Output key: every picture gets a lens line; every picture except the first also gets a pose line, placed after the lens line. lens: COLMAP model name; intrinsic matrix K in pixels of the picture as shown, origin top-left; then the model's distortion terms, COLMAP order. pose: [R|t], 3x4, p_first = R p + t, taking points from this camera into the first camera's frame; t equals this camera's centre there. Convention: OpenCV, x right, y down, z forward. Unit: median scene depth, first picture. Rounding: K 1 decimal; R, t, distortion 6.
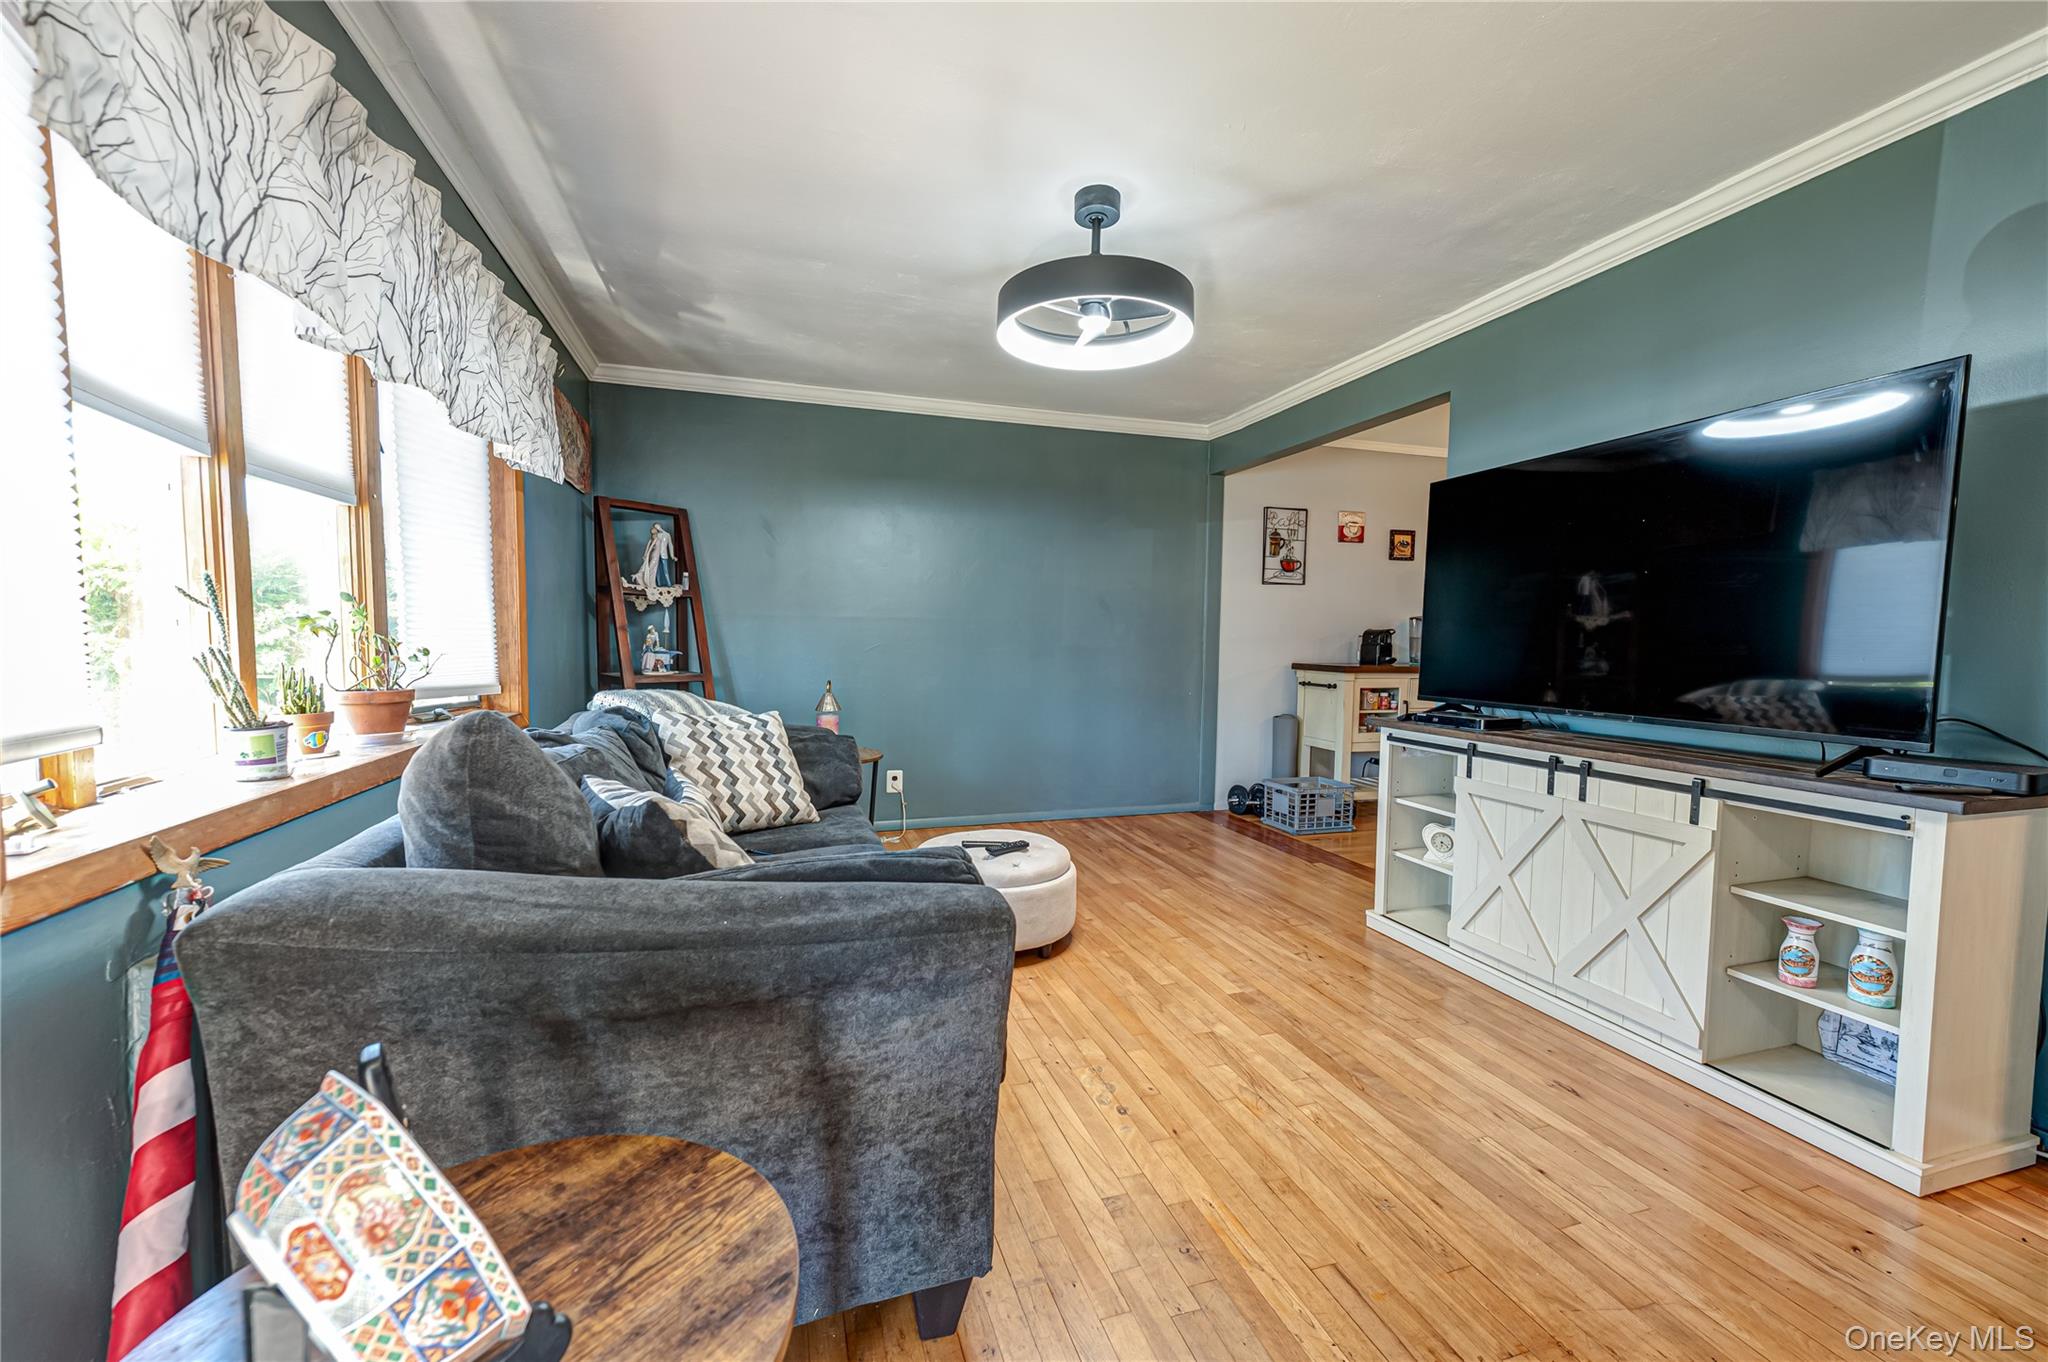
lens RADIAL K [[803.6, 0, 1027.2], [0, 803.6, 679.8], [0, 0, 1]] dist [0.011844, 0.000262]
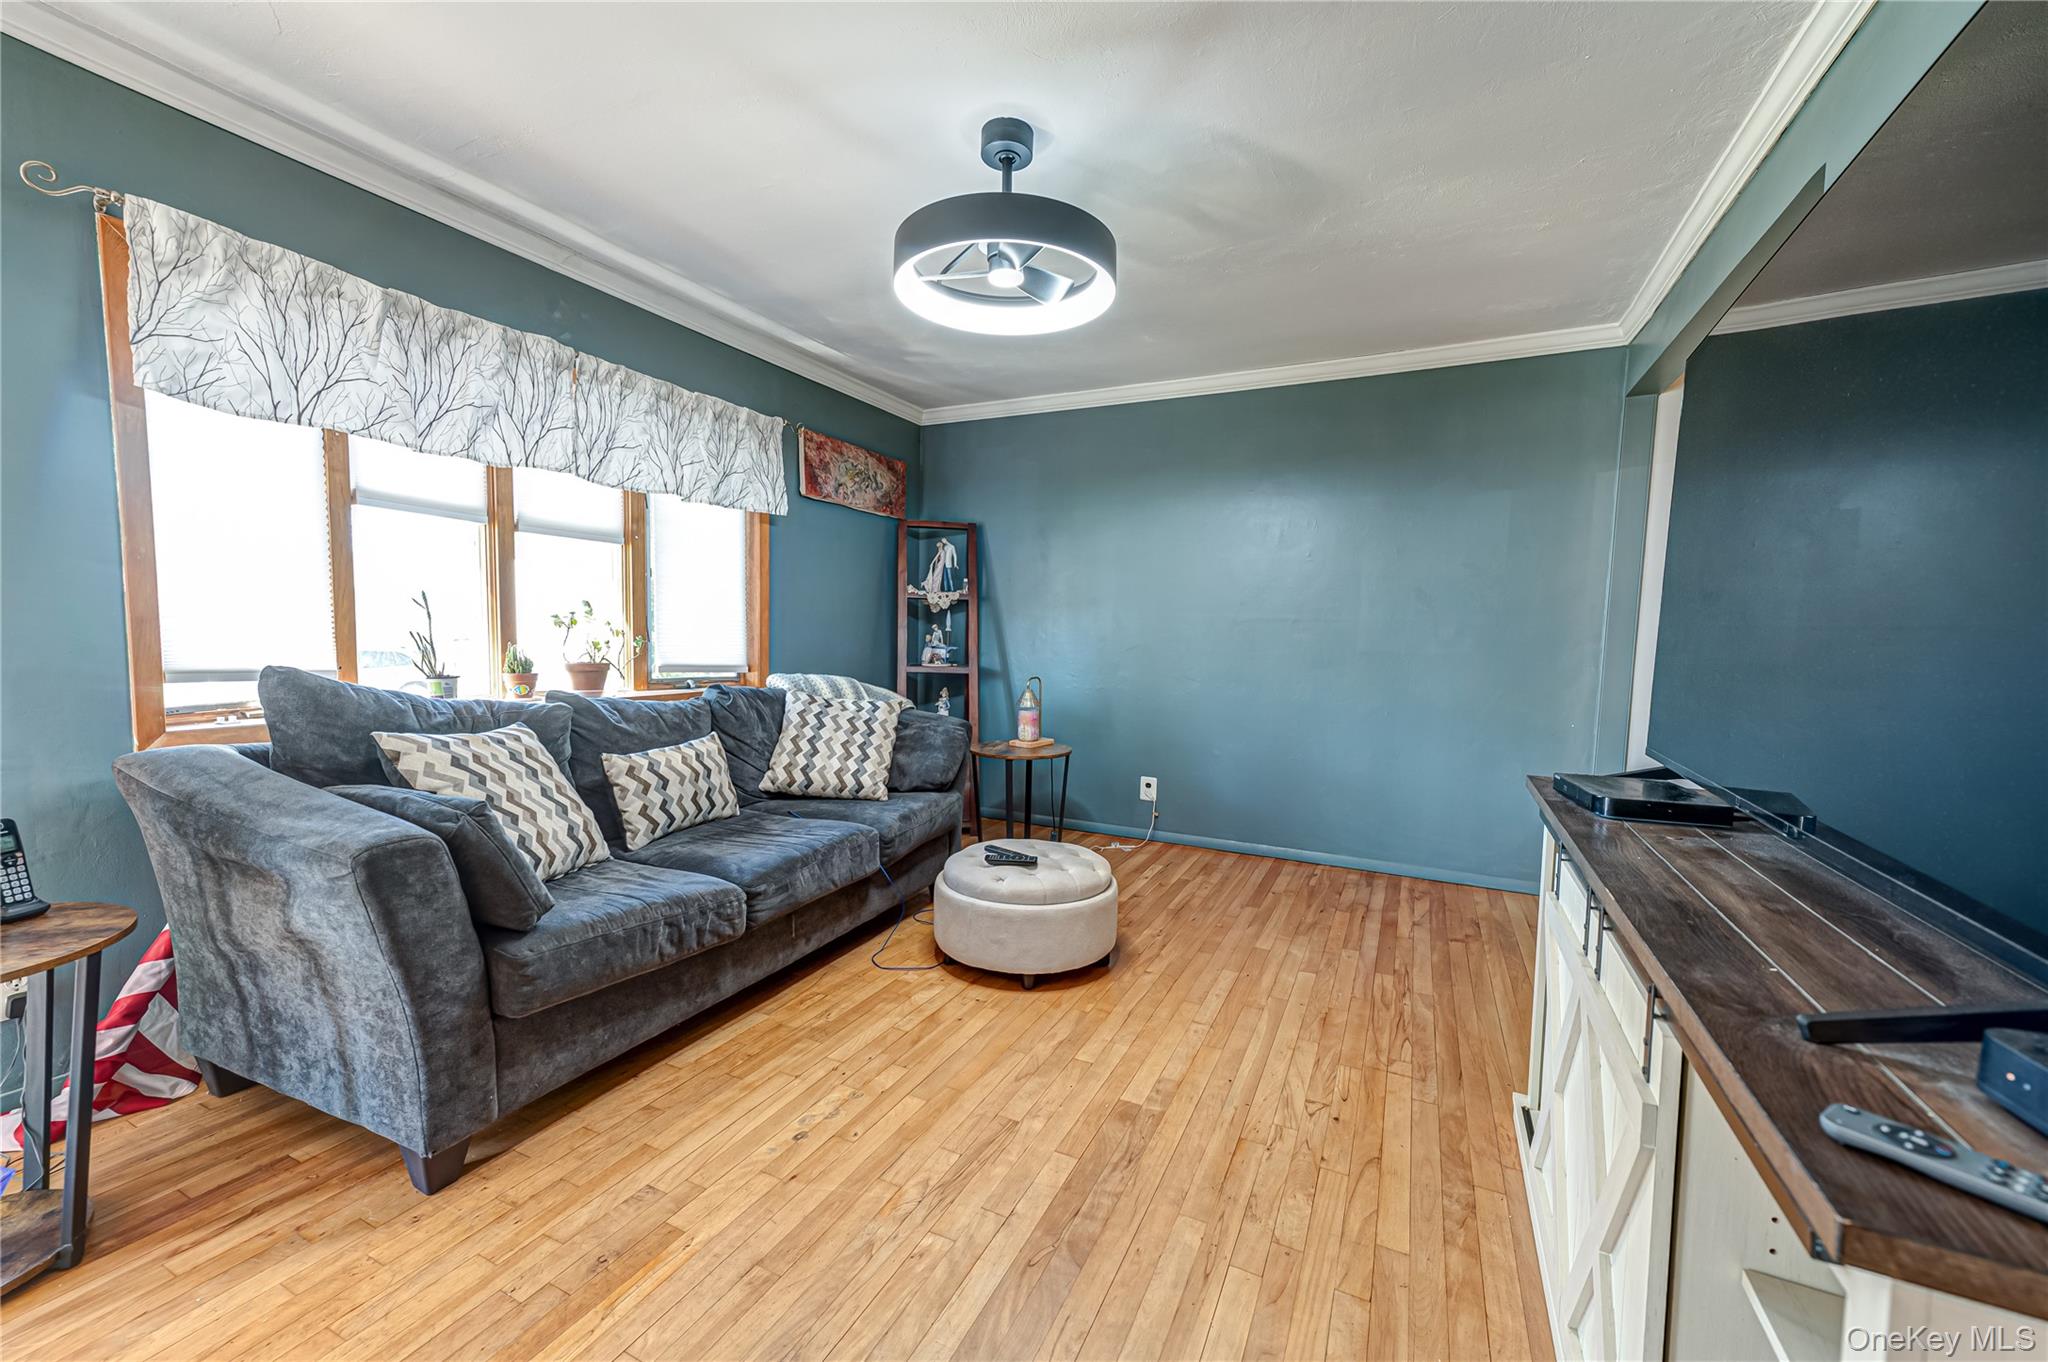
lens RADIAL K [[803.6, 0, 1024.4], [0, 803.6, 686.2], [0, 0, 1]] dist [0.011844, 0.000262]
pose [[0.714598, 0.053452, -0.697491, 0.593615], [-0.051980, 0.998377, 0.023255, -0.014869], [0.697602, 0.019637, 0.716216, 0.318858]]
